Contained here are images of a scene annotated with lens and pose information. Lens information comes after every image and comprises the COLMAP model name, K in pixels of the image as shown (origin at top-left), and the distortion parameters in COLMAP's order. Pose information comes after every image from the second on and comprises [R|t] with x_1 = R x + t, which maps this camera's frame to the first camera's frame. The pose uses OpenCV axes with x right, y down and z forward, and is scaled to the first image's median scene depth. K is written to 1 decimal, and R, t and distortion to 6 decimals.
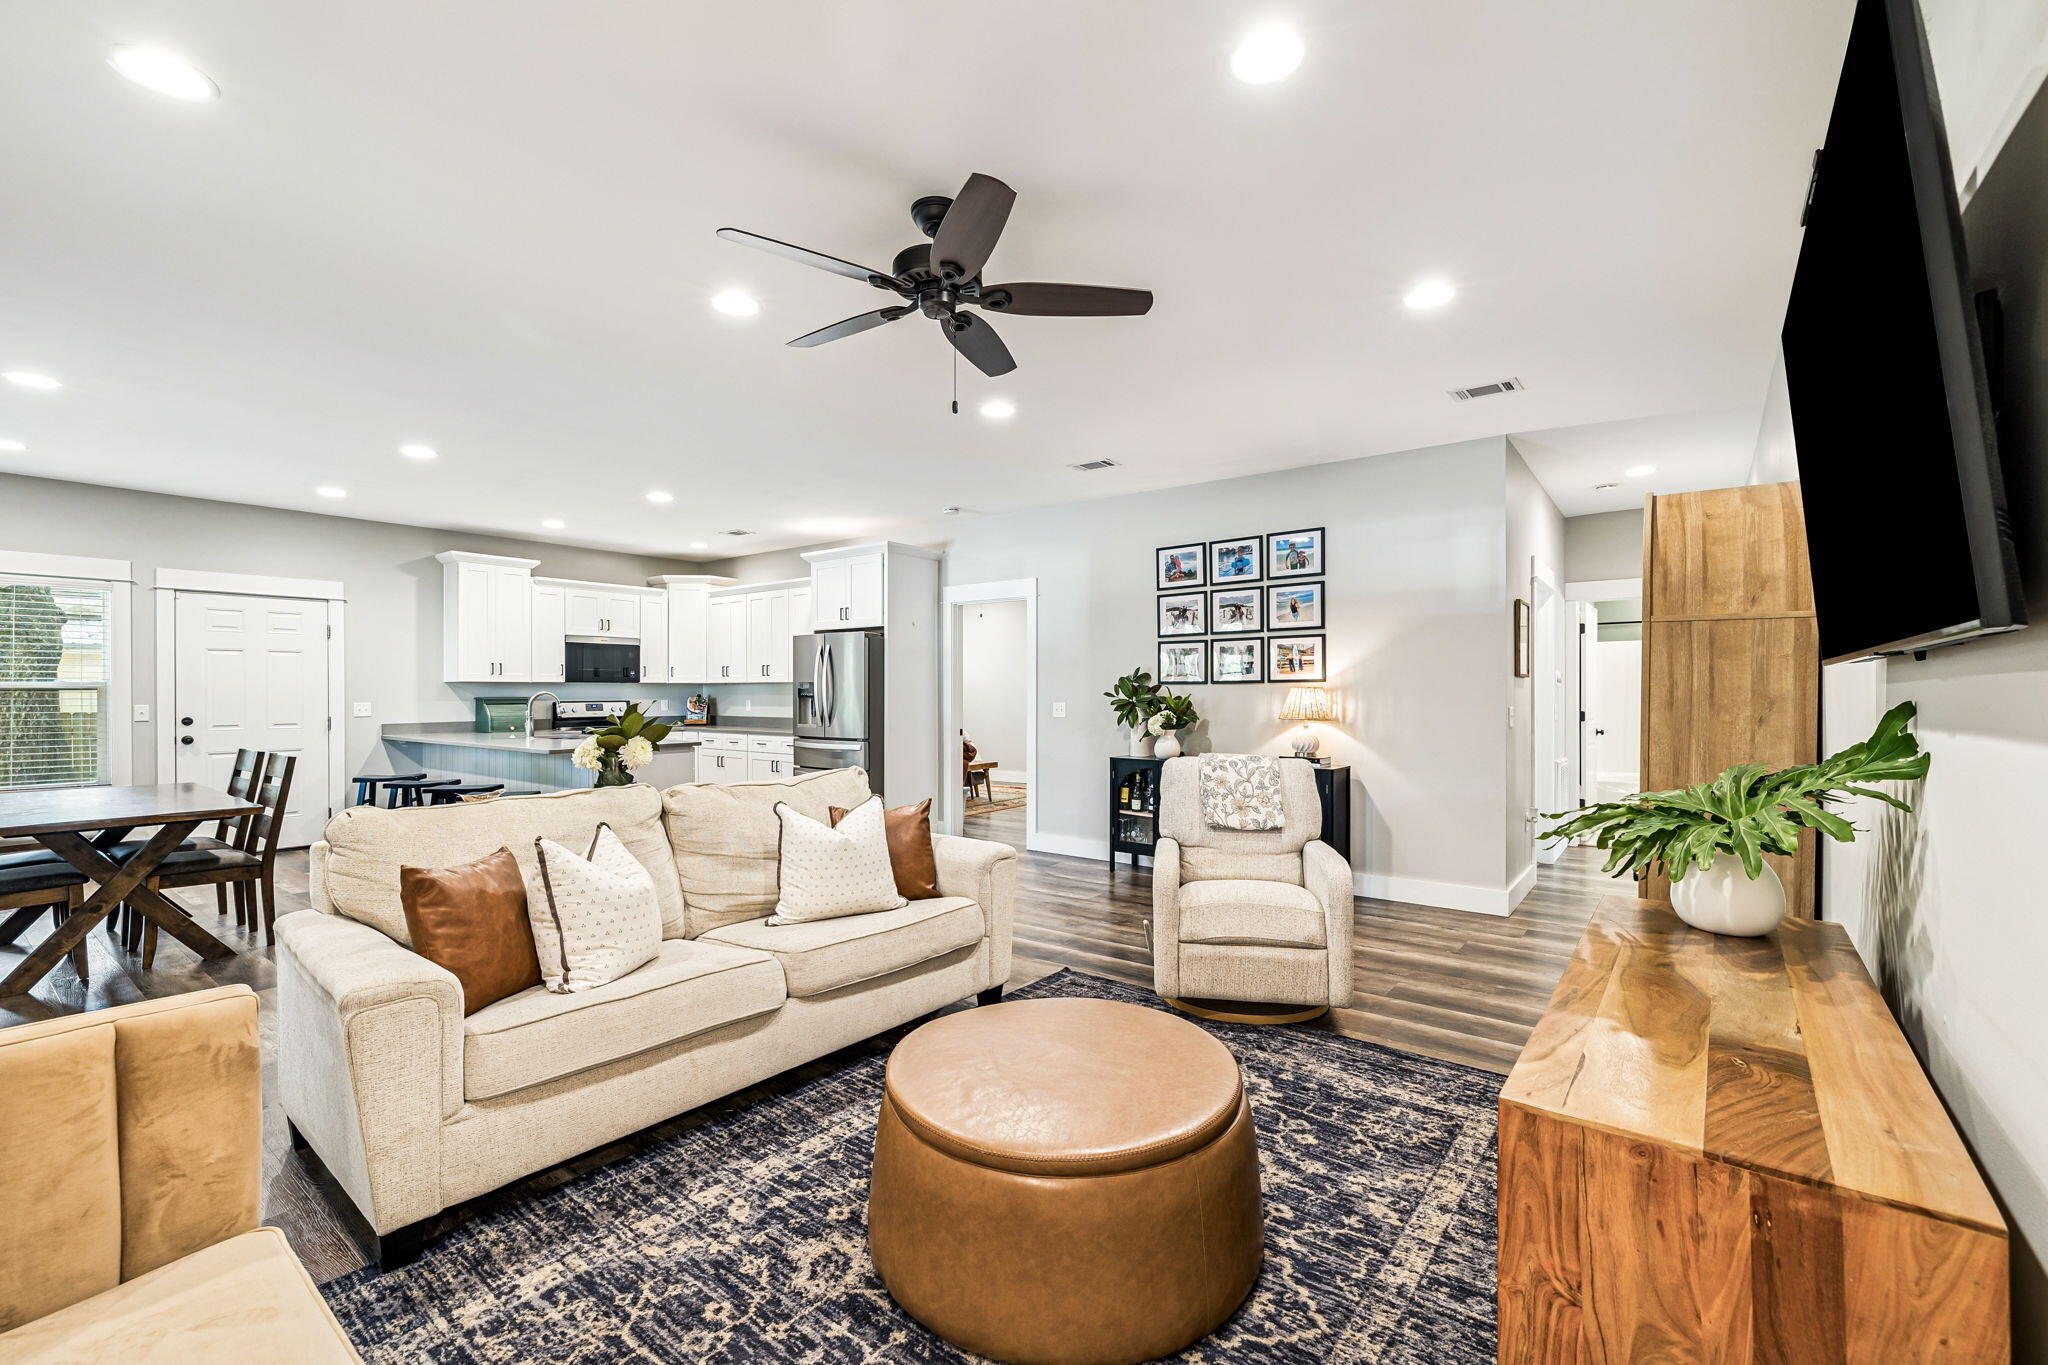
lens RADIAL K [[868.1, 0, 1020.9], [0, 868.1, 690.9], [0, 0, 1]] dist [-0.002222, -0.000038]
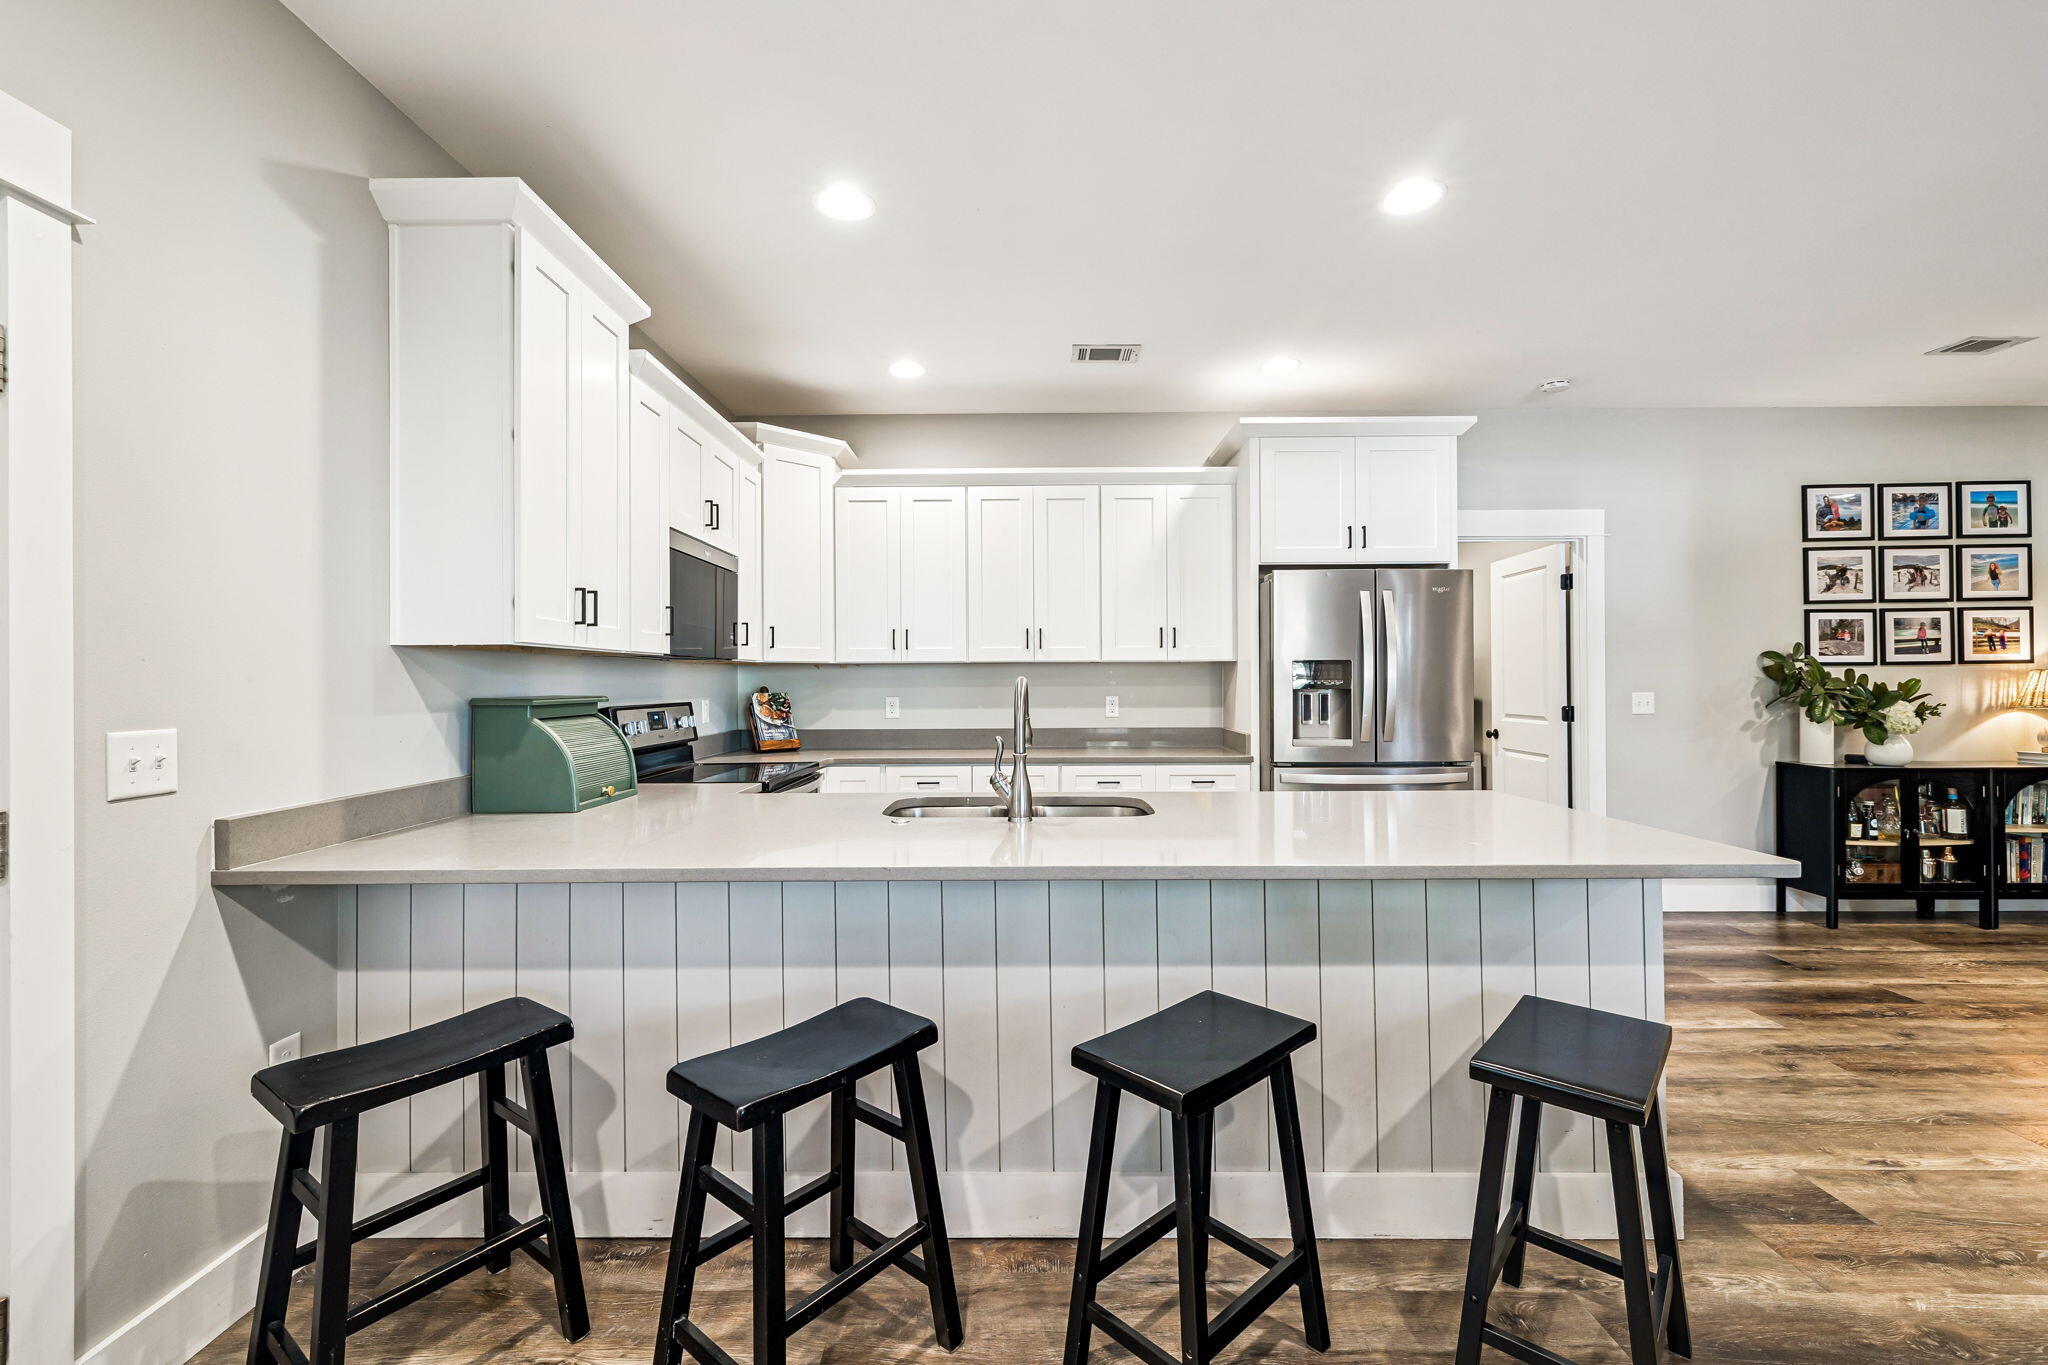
lens RADIAL K [[867.0, 0, 1015.2], [0, 867.0, 675.6], [0, 0, 1]] dist [-0.000335, 0.000284]
pose [[0.795081, 0.001108, 0.606502, -0.867399], [0.004423, 0.999961, -0.007626, 0.003442], [-0.606487, 0.008745, 0.795046, 0.845884]]
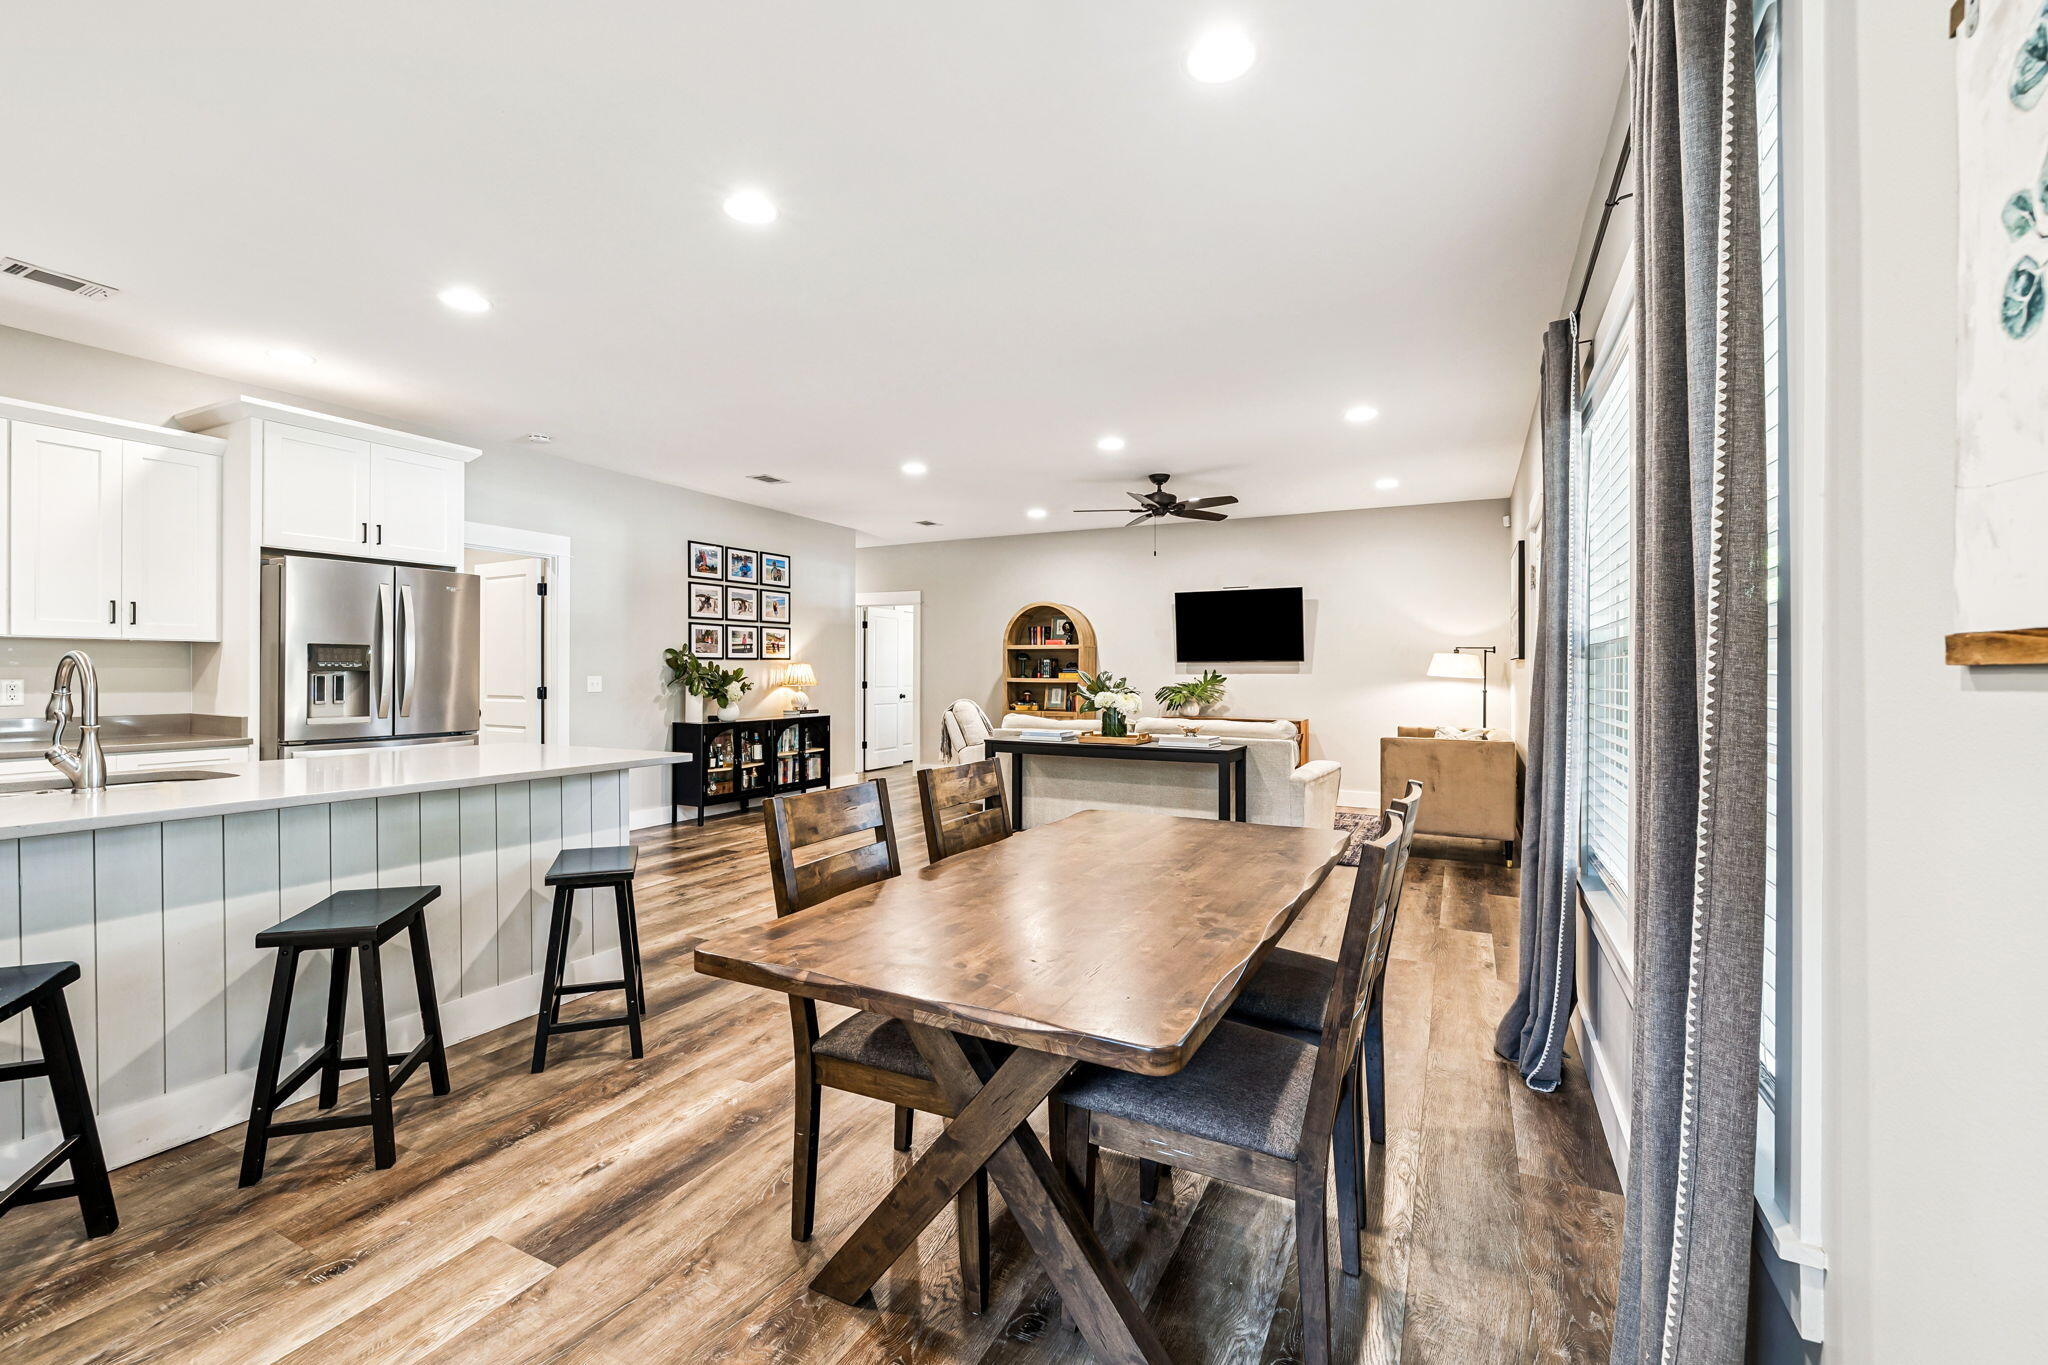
lens RADIAL K [[867.0, 0, 1015.2], [0, 867.0, 675.6], [0, 0, 1]] dist [-0.000335, 0.000284]
pose [[-0.184839, -0.003647, 0.982762, -1.080754], [-0.002581, 0.999991, 0.003226, 0.009627], [-0.982765, -0.001940, -0.184847, 0.814279]]
